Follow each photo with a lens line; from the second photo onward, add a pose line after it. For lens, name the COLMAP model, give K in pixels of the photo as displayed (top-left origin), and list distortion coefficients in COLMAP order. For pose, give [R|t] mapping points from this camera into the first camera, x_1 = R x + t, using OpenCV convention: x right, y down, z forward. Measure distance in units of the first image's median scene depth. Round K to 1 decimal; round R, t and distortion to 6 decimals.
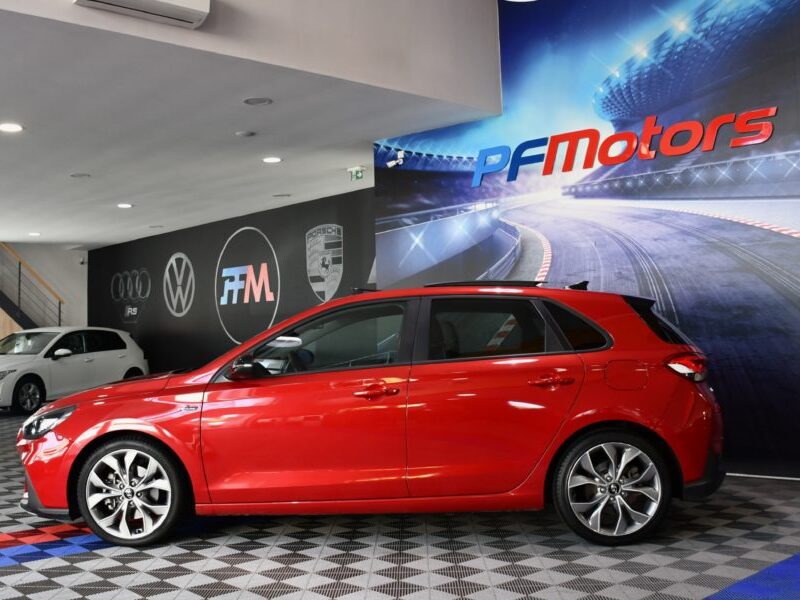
lens RADIAL K [[905.8, 0, 390.7], [0, 905.8, 298.7], [0, 0, 1]] dist [-0.139167, 0.064616]
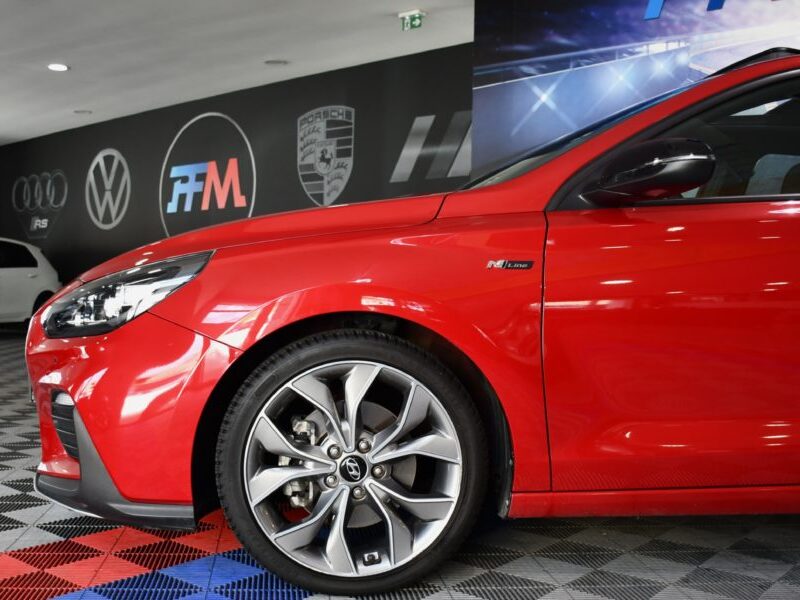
lens RADIAL K [[887.4, 0, 354.0], [0, 887.4, 350.6], [0, 0, 1]] dist [-0.163892, 0.120516]
pose [[0.991534, 0.034020, 0.125312, -0.208280], [-0.046668, 0.993951, 0.099420, 0.075051], [-0.121172, -0.104426, 0.987123, 0.364237]]
